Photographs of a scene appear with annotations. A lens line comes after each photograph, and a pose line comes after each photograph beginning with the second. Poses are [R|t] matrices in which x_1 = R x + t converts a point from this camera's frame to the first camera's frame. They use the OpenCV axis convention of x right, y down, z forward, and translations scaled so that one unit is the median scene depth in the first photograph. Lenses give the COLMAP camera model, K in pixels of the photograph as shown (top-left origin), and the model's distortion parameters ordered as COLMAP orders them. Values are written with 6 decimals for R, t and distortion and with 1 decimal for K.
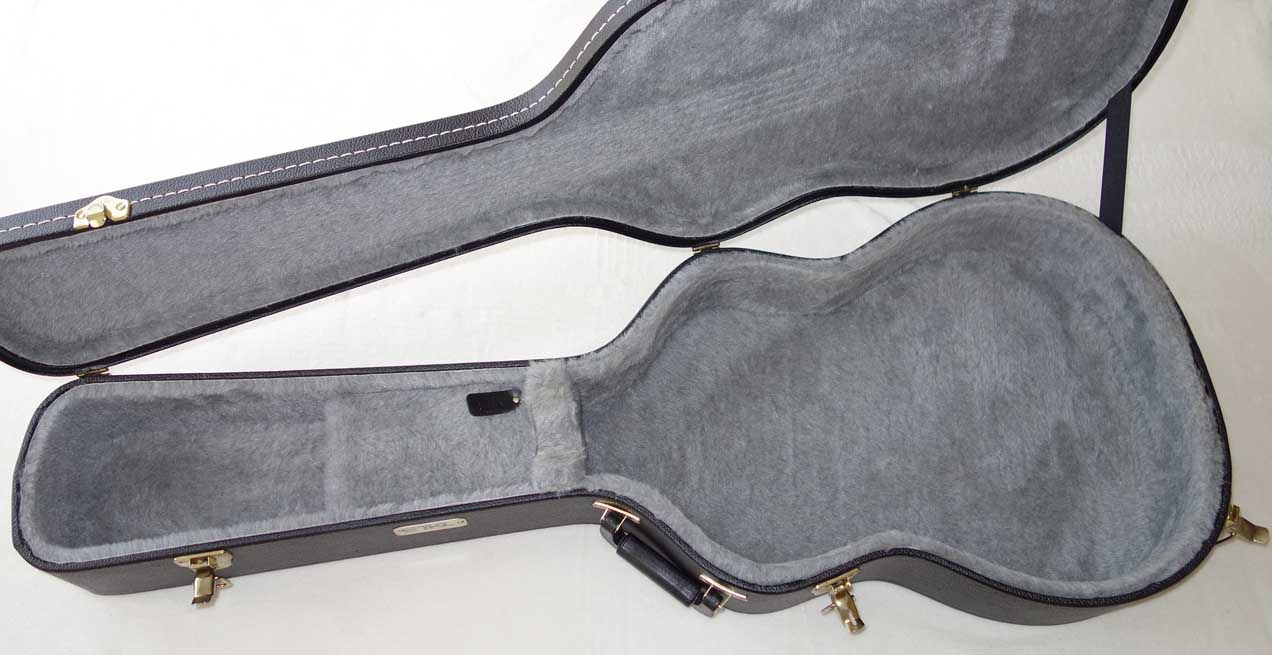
lens RADIAL K [[1021.3, 0, 635.6], [0, 1021.3, 327.4], [0, 0, 1]] dist [0.017374, -0.000762]
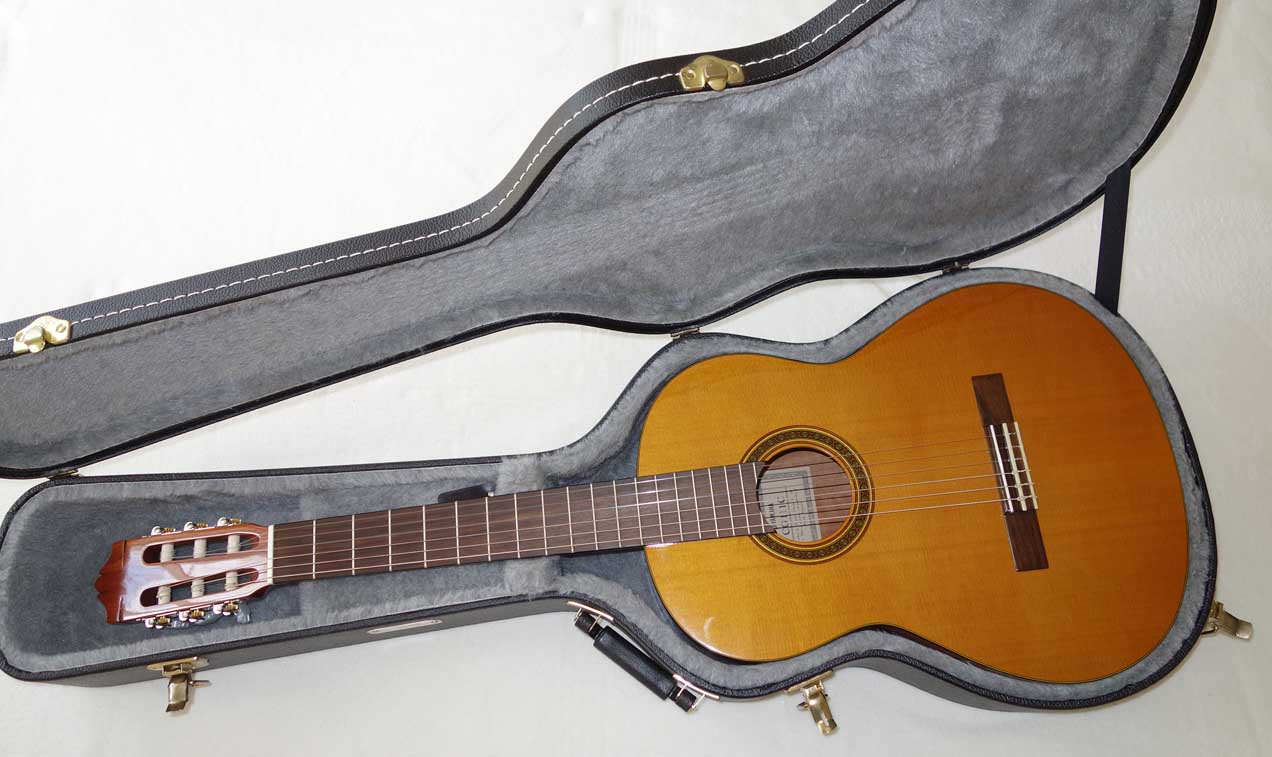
lens RADIAL K [[999.8, 0, 641.8], [0, 999.8, 427.2], [0, 0, 1]] dist [0.011740, 0.008633]
pose [[0.999769, -0.006644, -0.020454, 0.053375], [0.008648, 0.995003, 0.099471, -0.095534], [0.019691, -0.099625, 0.994830, 0.049984]]
